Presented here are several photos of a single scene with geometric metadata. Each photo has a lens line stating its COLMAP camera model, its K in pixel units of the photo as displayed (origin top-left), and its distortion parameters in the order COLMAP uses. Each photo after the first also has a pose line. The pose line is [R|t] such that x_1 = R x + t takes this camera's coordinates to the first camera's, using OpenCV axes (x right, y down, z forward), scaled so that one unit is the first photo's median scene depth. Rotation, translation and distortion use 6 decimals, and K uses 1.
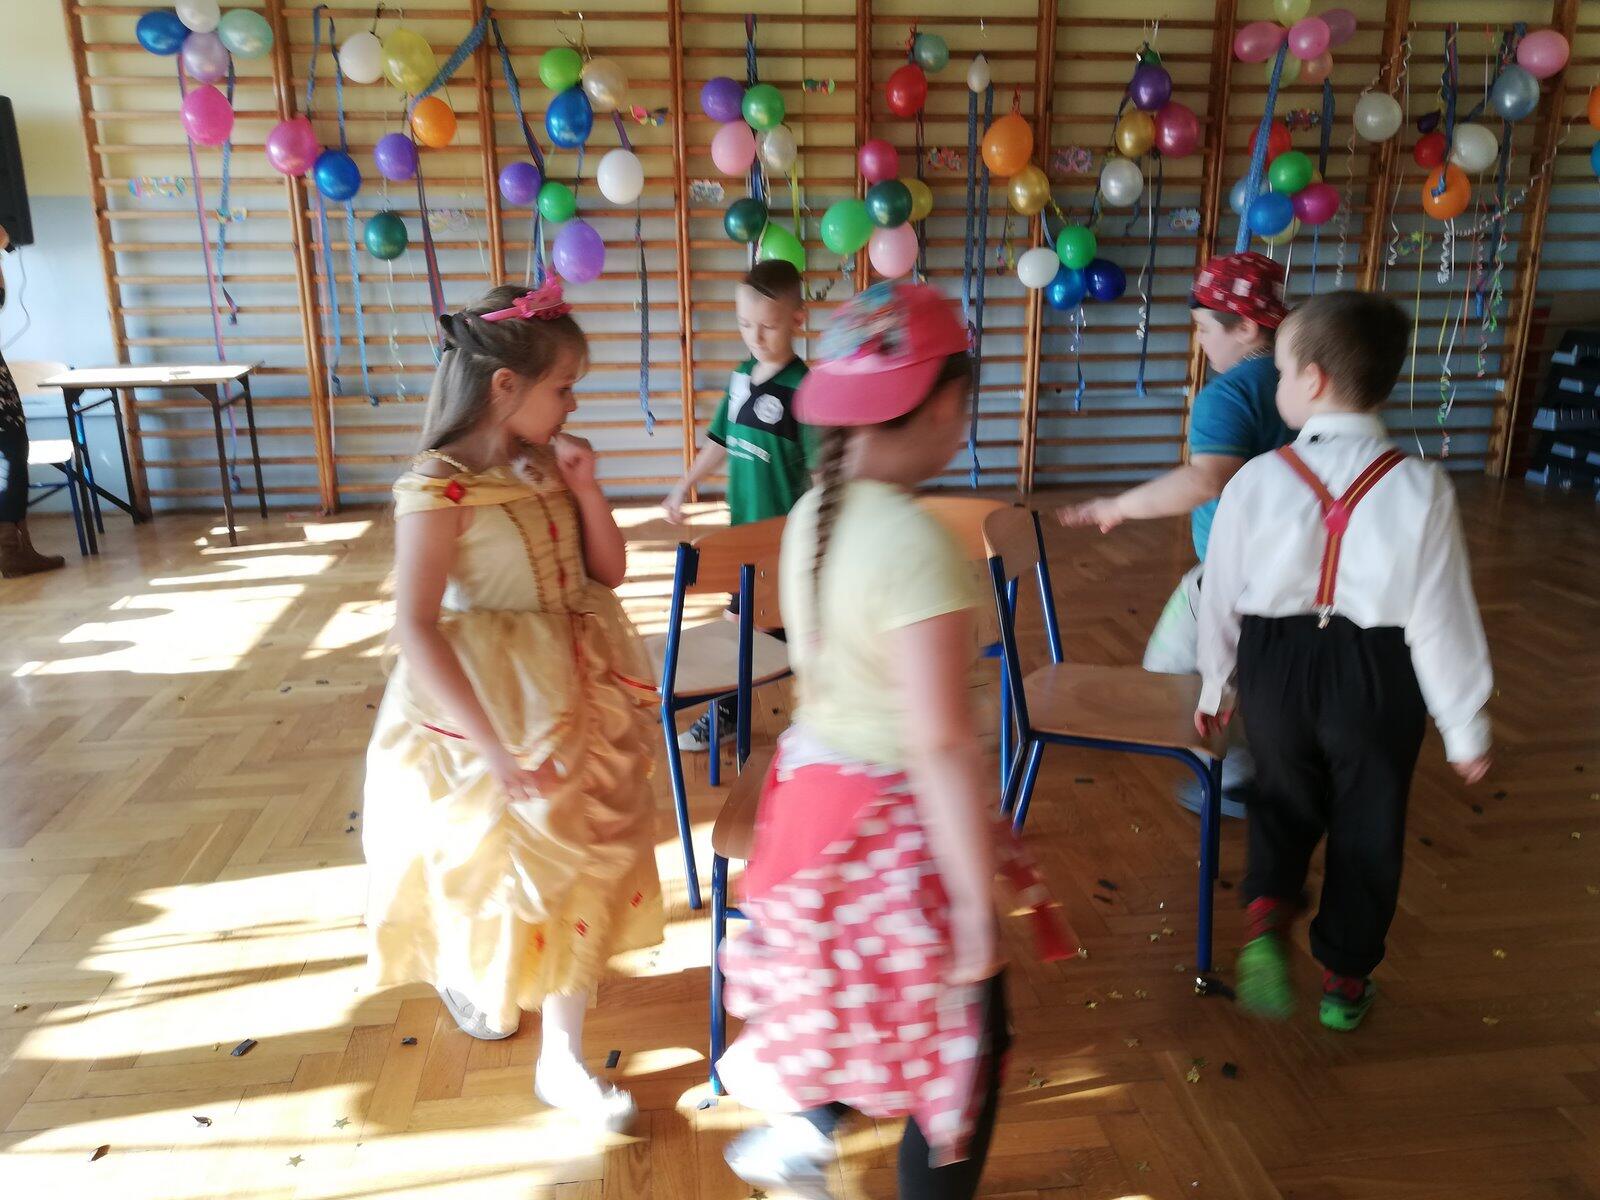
lens RADIAL K [[1235.9, 0, 791.5], [0, 1235.9, 598.8], [0, 0, 1]] dist [0.010895, -0.027139]
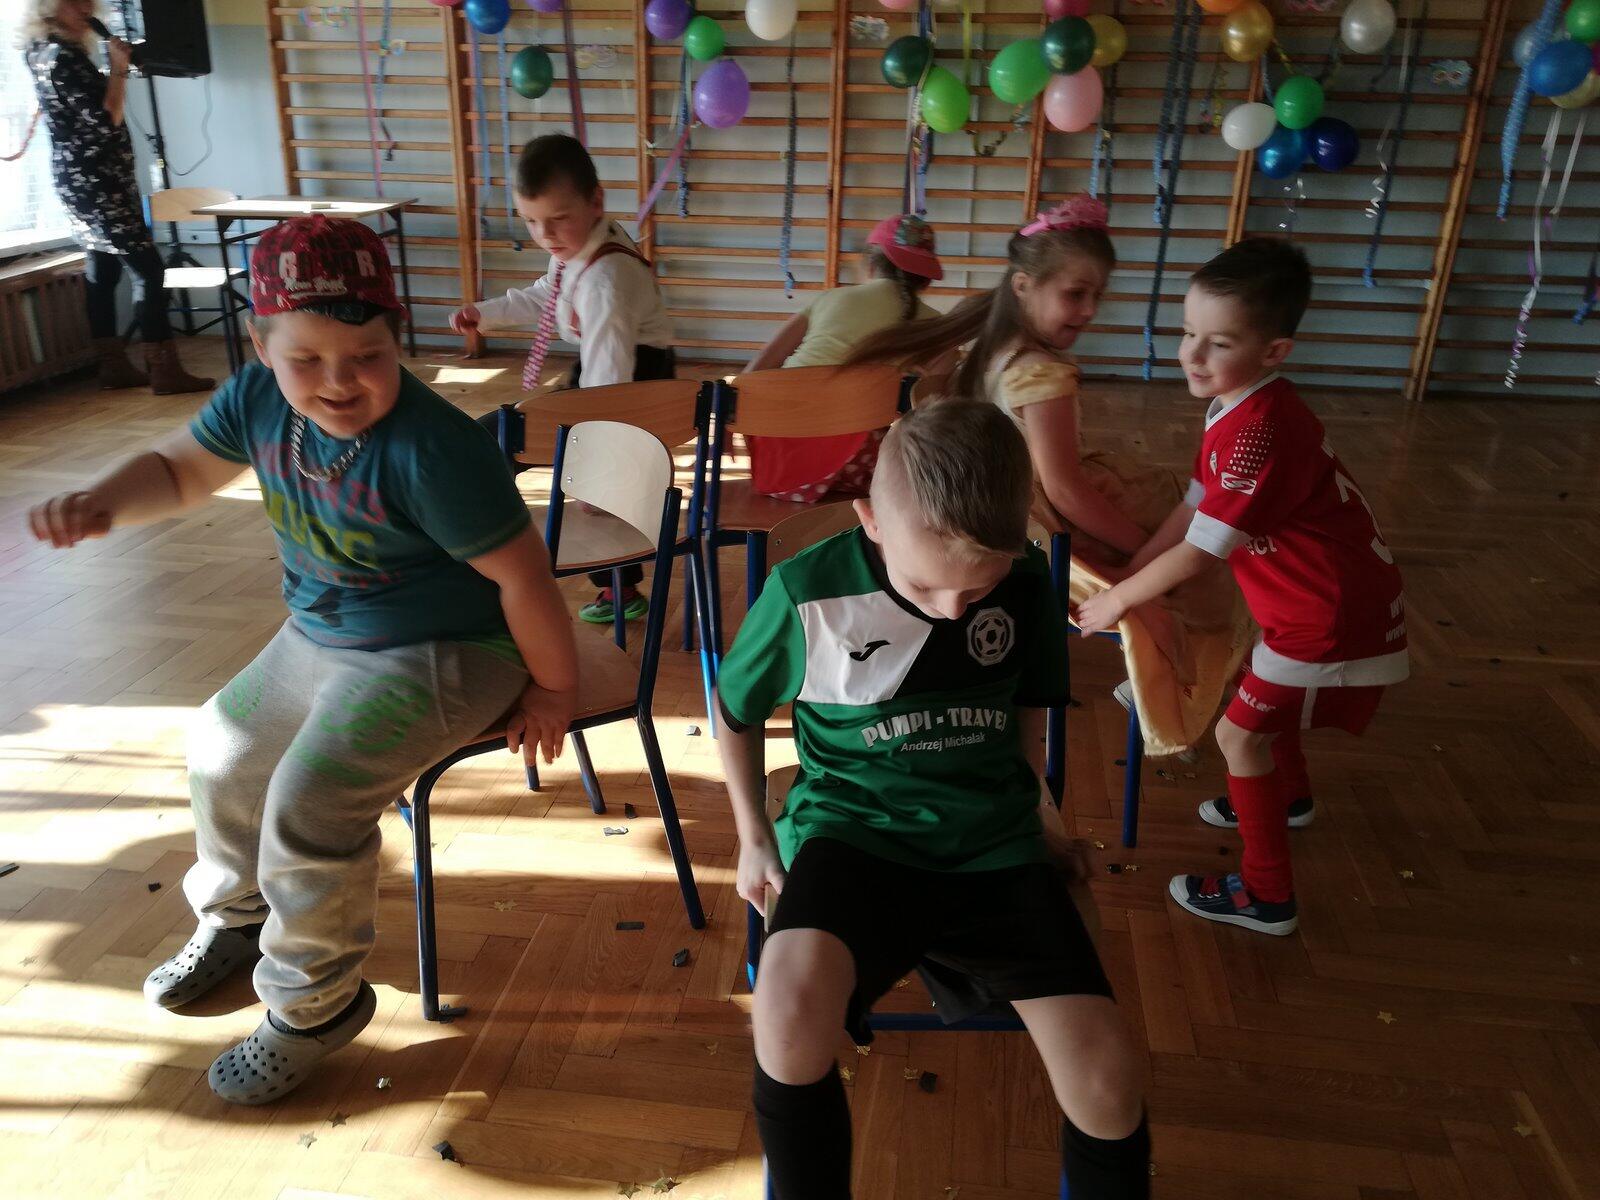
lens RADIAL K [[1235.9, 0, 798.1], [0, 1235.9, 613.6], [0, 0, 1]] dist [0.010895, -0.027139]
pose [[0.964496, 0.121808, -0.234329, 0.147039], [-0.093678, 0.987382, 0.127677, -0.015544], [0.246924, -0.101192, 0.963737, 0.066391]]
